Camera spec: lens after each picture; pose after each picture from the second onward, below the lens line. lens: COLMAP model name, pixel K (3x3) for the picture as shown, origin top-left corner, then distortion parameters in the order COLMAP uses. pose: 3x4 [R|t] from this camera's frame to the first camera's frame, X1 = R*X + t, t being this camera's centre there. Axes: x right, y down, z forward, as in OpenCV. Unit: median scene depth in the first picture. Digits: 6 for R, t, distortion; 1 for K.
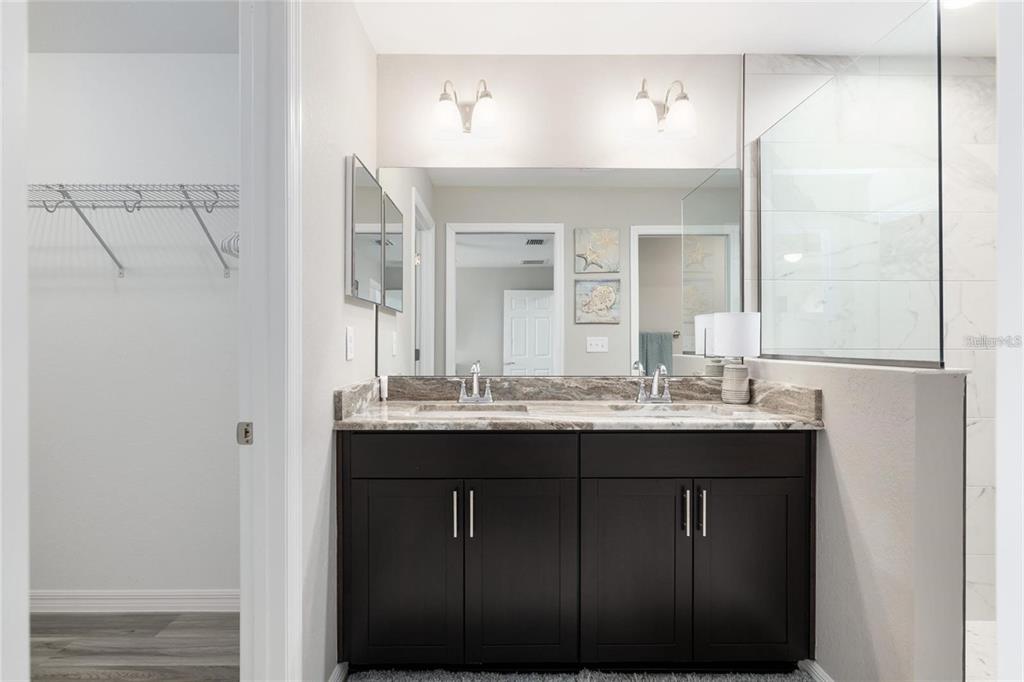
lens RADIAL K [[510.9, 0, 509.9], [0, 510.9, 341.5], [0, 0, 1]] dist [-0.002513, 0.001788]
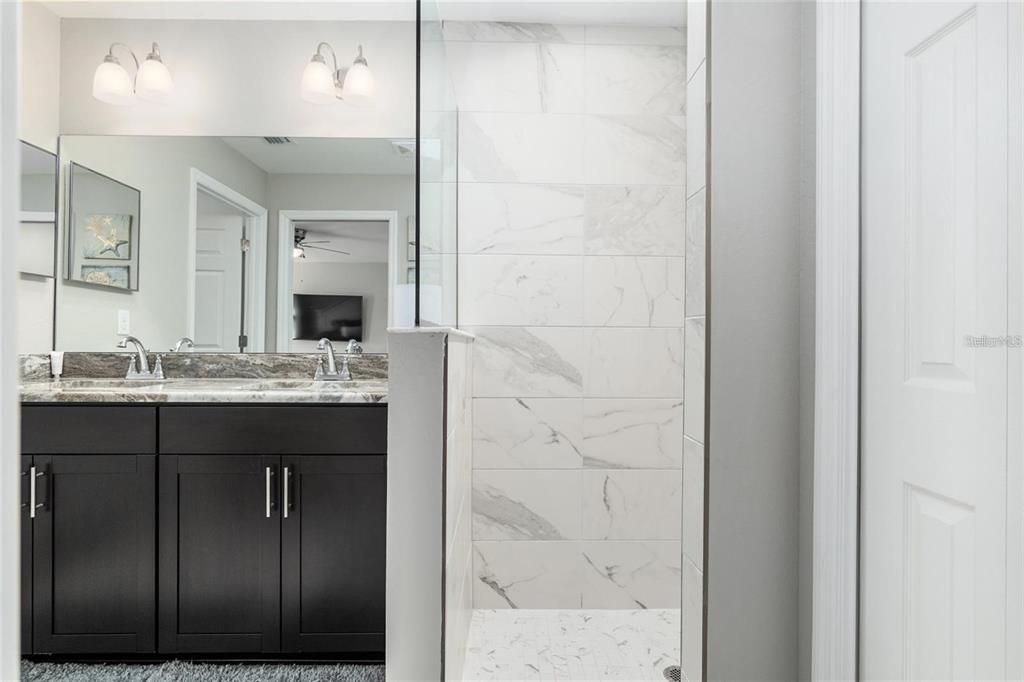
lens RADIAL K [[490.1, 0, 513.1], [0, 490.1, 339.6], [0, 0, 1]] dist [-0.013641, 0.003929]
pose [[0.999923, 0.003566, 0.011852, 0.599545], [-0.003485, 0.999971, -0.006837, 0.048293], [-0.011876, 0.006796, 0.999906, 0.081320]]
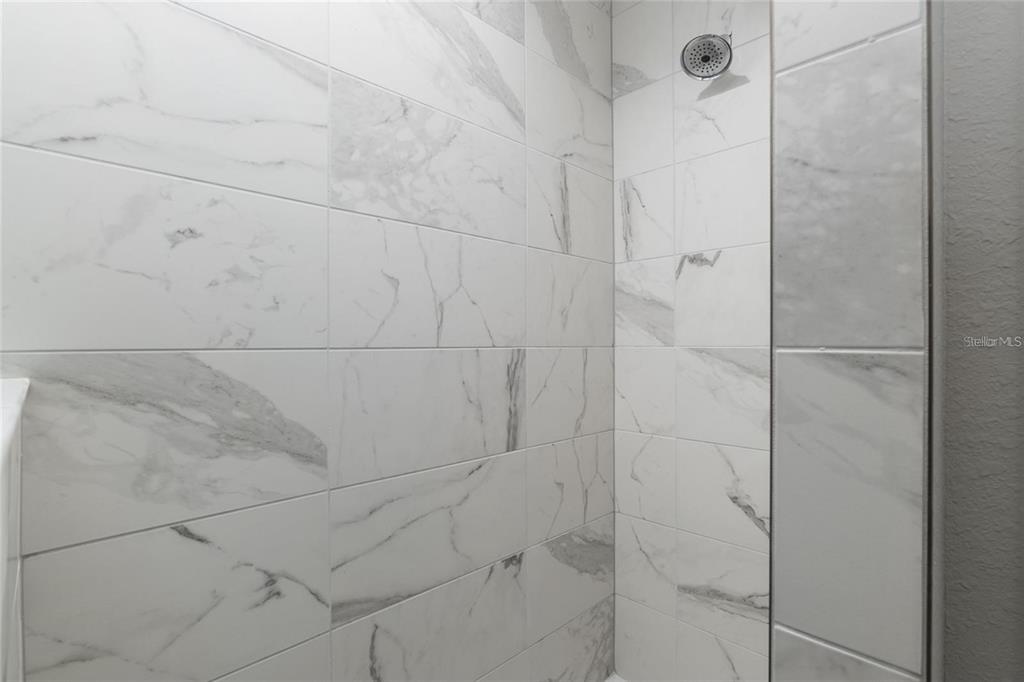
lens RADIAL K [[490.1, 0, 511.9], [0, 490.1, 344.5], [0, 0, 1]] dist [-0.013641, 0.003929]
pose [[0.713346, -0.005998, 0.700787, 0.539659], [0.006564, 0.999977, 0.001878, 0.012249], [-0.700782, 0.003260, 0.713368, 0.566805]]
